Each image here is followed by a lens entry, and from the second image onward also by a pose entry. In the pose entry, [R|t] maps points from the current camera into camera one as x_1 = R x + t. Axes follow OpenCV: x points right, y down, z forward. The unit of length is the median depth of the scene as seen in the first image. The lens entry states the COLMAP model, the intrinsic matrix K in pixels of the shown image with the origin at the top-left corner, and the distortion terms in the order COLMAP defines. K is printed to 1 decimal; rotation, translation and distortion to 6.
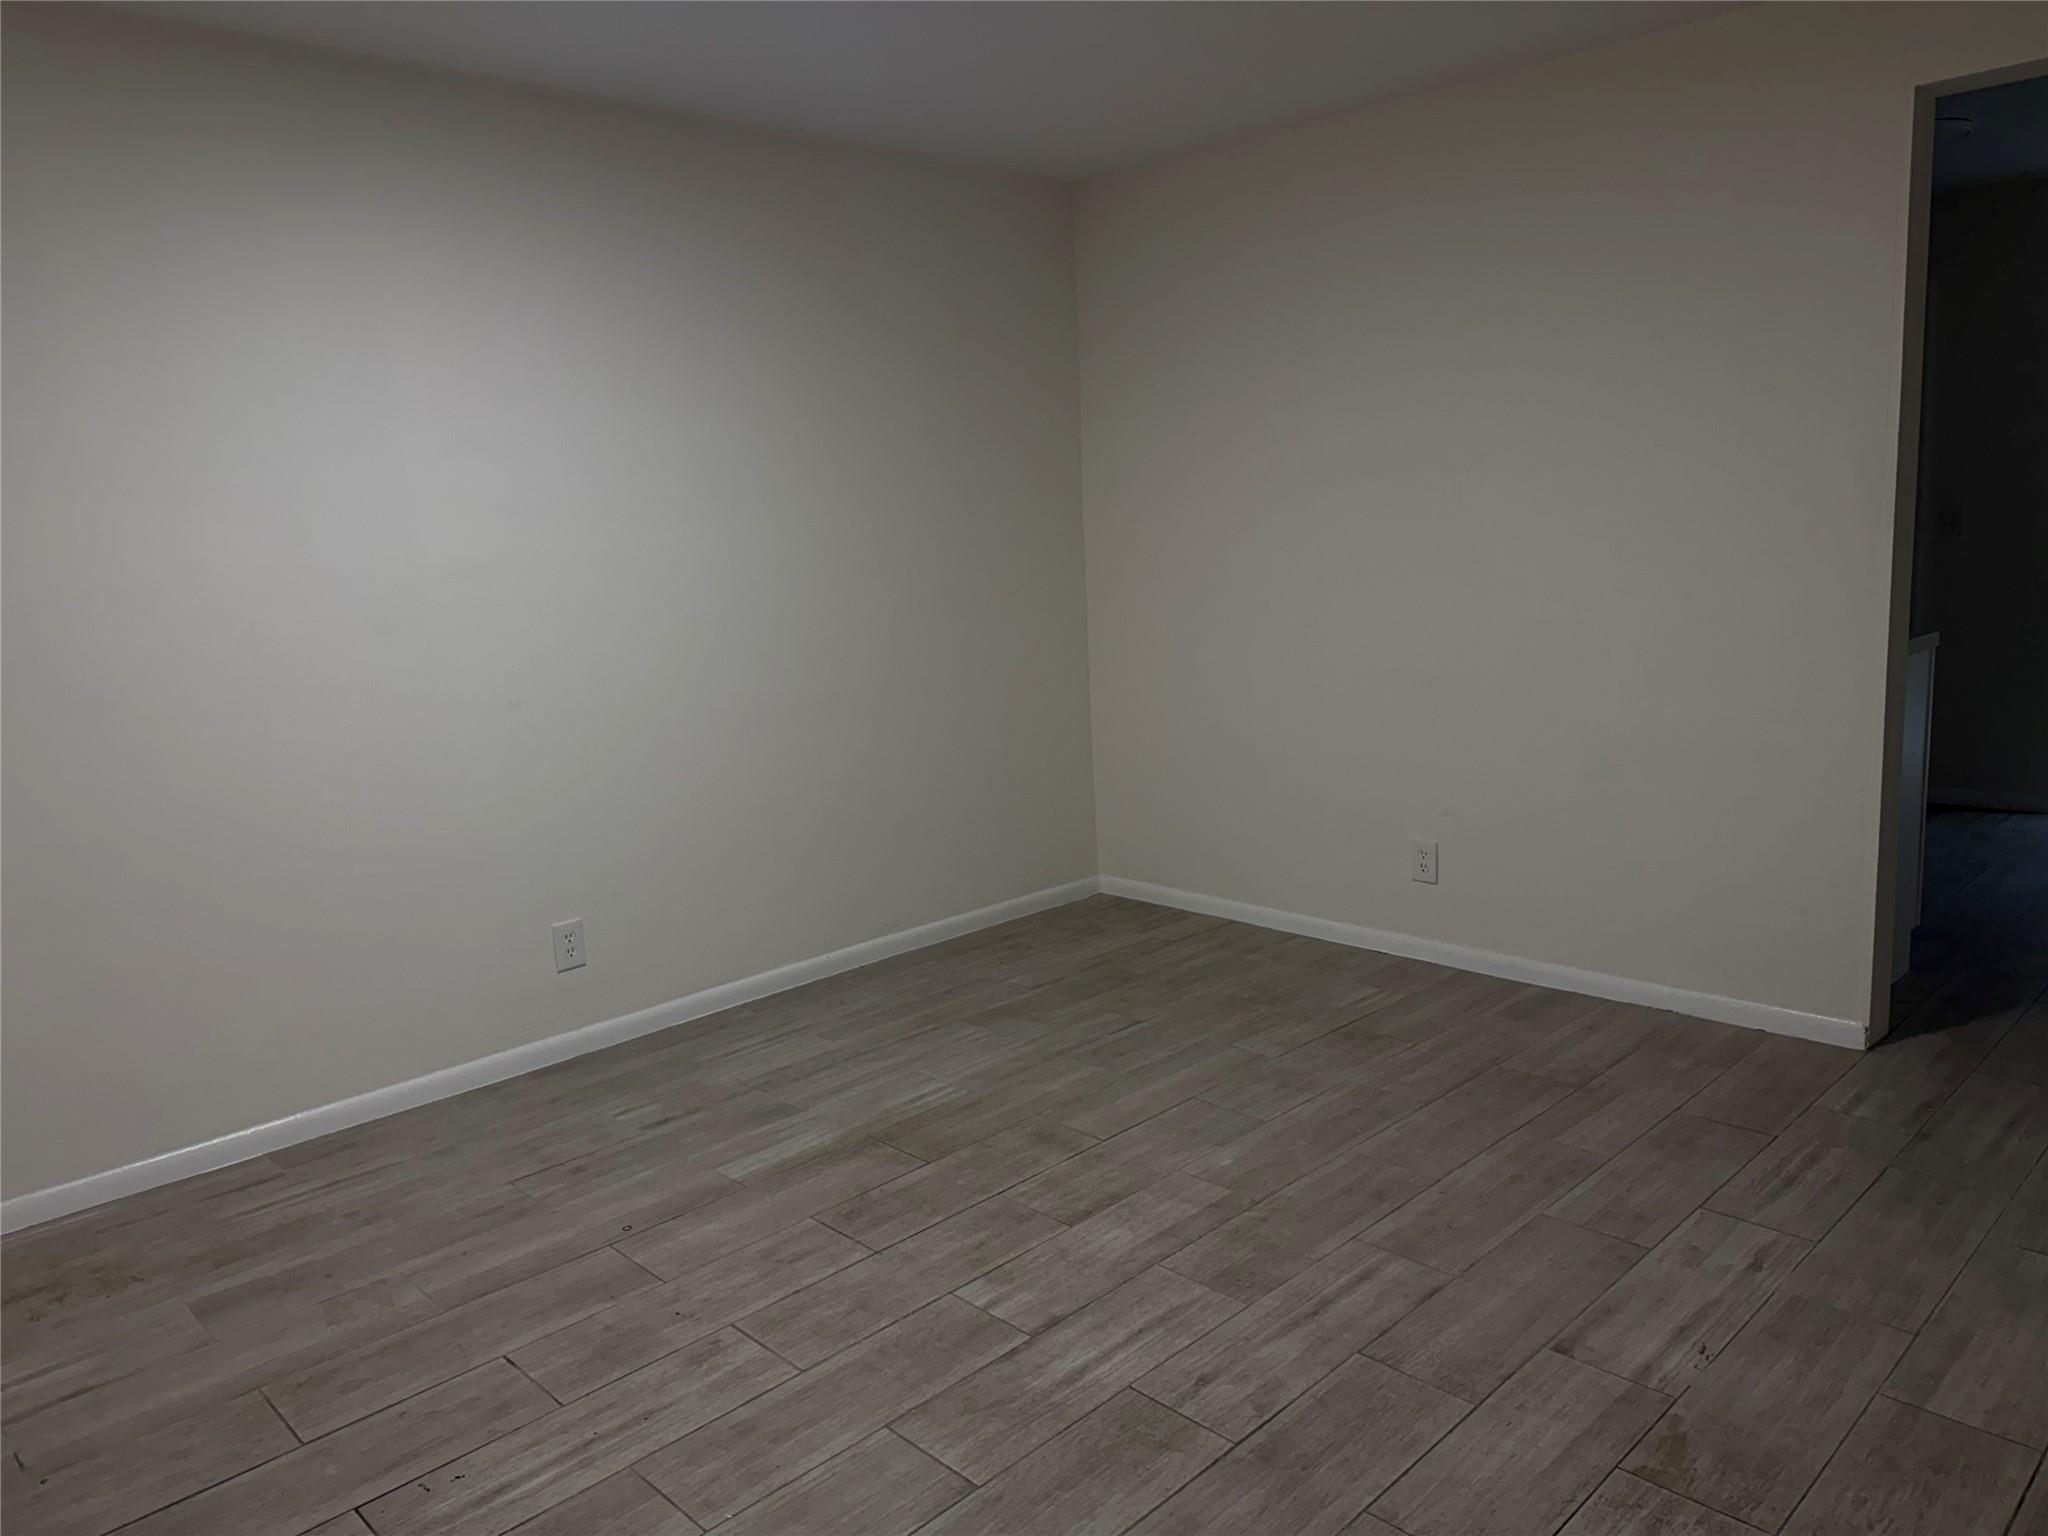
lens RADIAL K [[1439.2, 0, 1024.0], [0, 1439.2, 768.0], [0, 0, 1]] dist [0.106530, -0.143315]
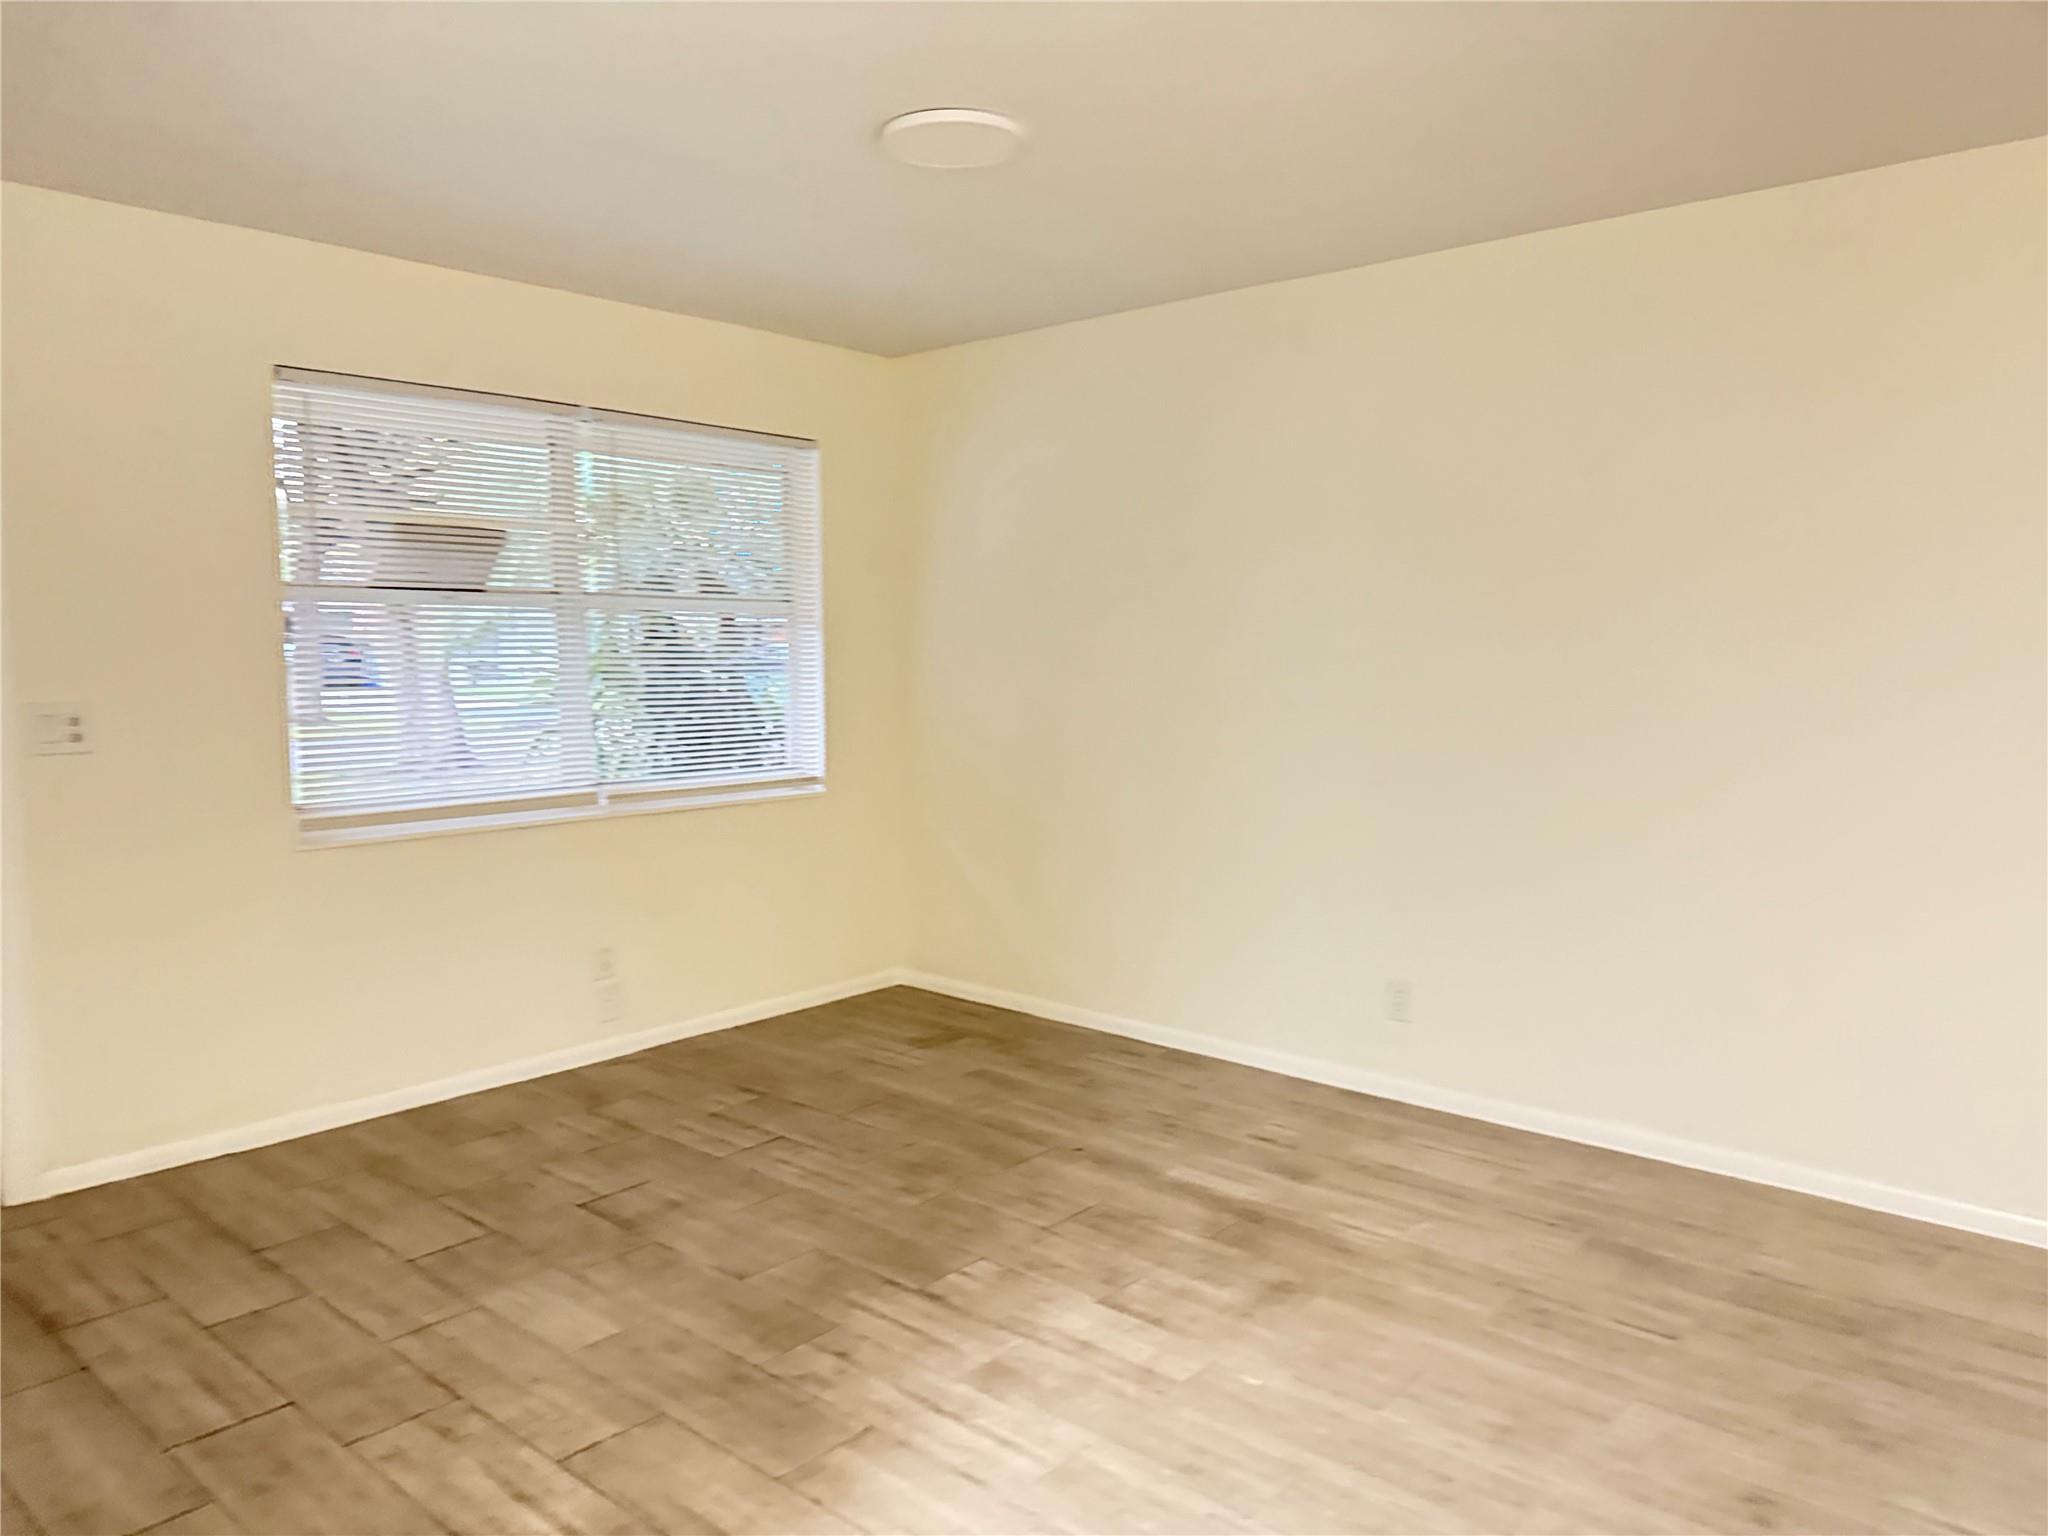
lens RADIAL K [[1439.2, 0, 1024.0], [0, 1439.2, 768.0], [0, 0, 1]] dist [0.106530, -0.143315]
pose [[0.078818, 0.134575, -0.987764, 1.018672], [-0.173110, 0.977640, 0.119383, -0.189426], [0.981744, 0.161582, 0.100352, 0.750517]]
